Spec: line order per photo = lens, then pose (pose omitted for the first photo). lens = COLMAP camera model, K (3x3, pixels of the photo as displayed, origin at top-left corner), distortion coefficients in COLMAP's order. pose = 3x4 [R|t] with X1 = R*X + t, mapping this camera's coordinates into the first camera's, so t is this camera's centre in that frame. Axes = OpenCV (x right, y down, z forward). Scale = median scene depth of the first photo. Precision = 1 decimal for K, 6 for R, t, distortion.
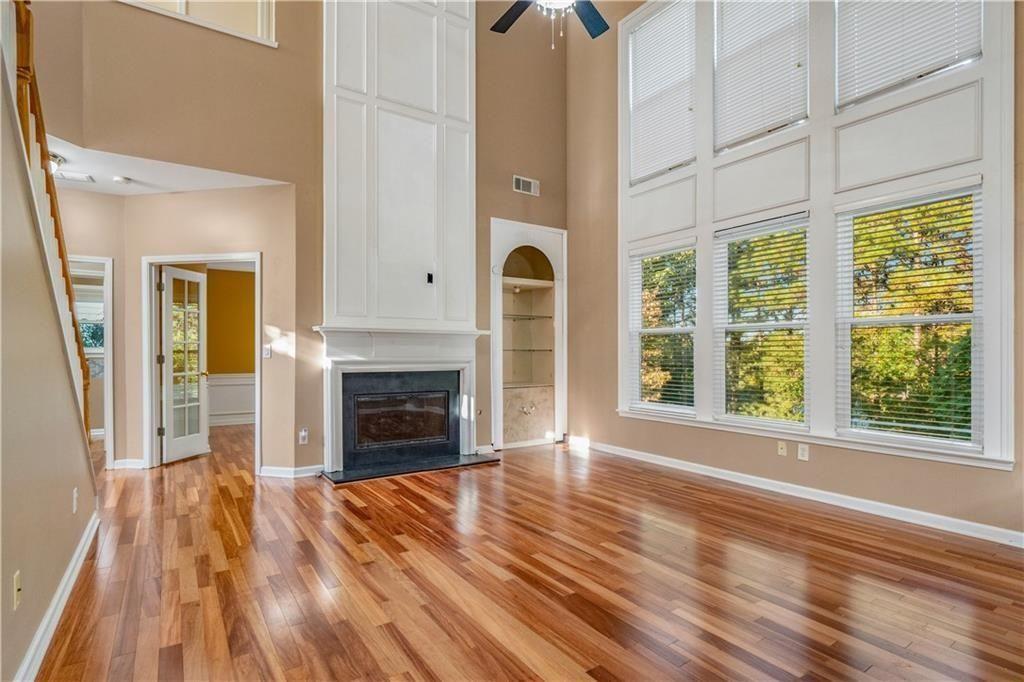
lens RADIAL K [[510.8, 0, 515.3], [0, 510.8, 345.2], [0, 0, 1]] dist [-0.005384, -0.000830]
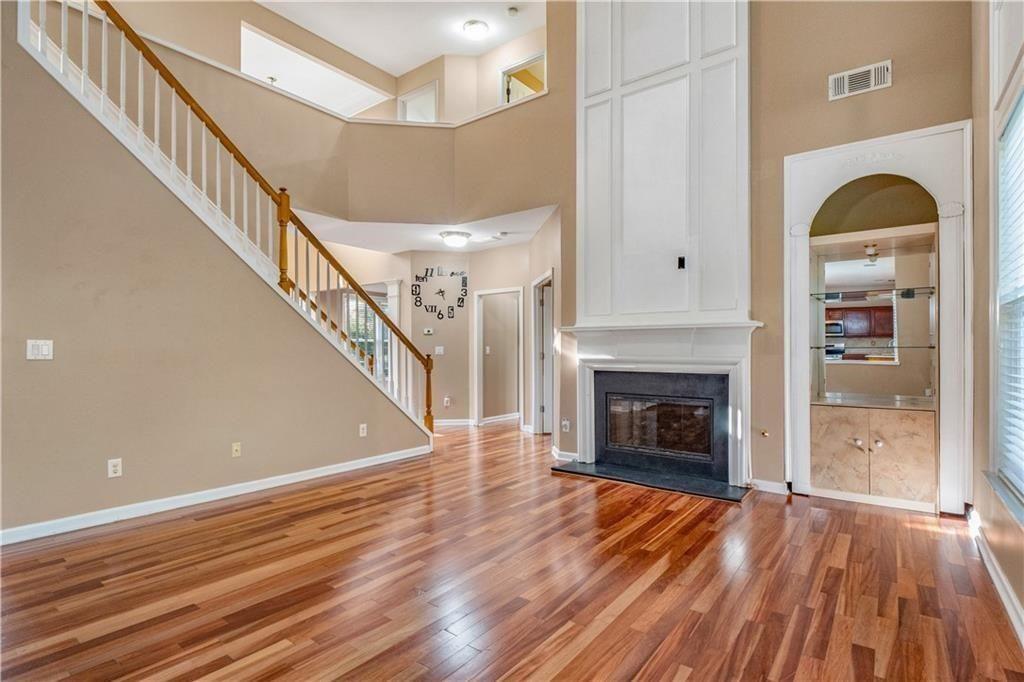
lens RADIAL K [[510.8, 0, 512.2], [0, 510.8, 348.7], [0, 0, 1]] dist [-0.005384, -0.000830]
pose [[0.315299, -0.004086, -0.948983, 0.571383], [0.014013, 0.999902, 0.000351, 0.006593], [0.948889, -0.013408, 0.315326, 0.489255]]
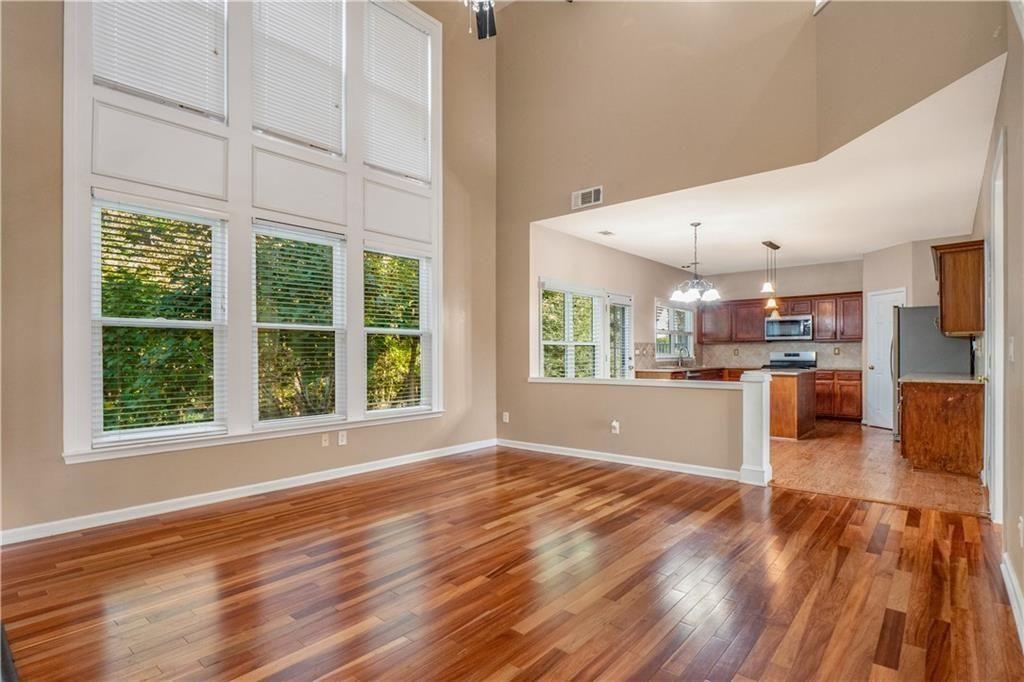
lens RADIAL K [[510.8, 0, 516.5], [0, 510.8, 348.2], [0, 0, 1]] dist [-0.005384, -0.000830]
pose [[-0.270610, 0.004647, 0.962678, -0.550303], [-0.014187, 0.999861, -0.008814, 0.004667], [-0.962584, -0.016042, -0.270507, 0.749295]]
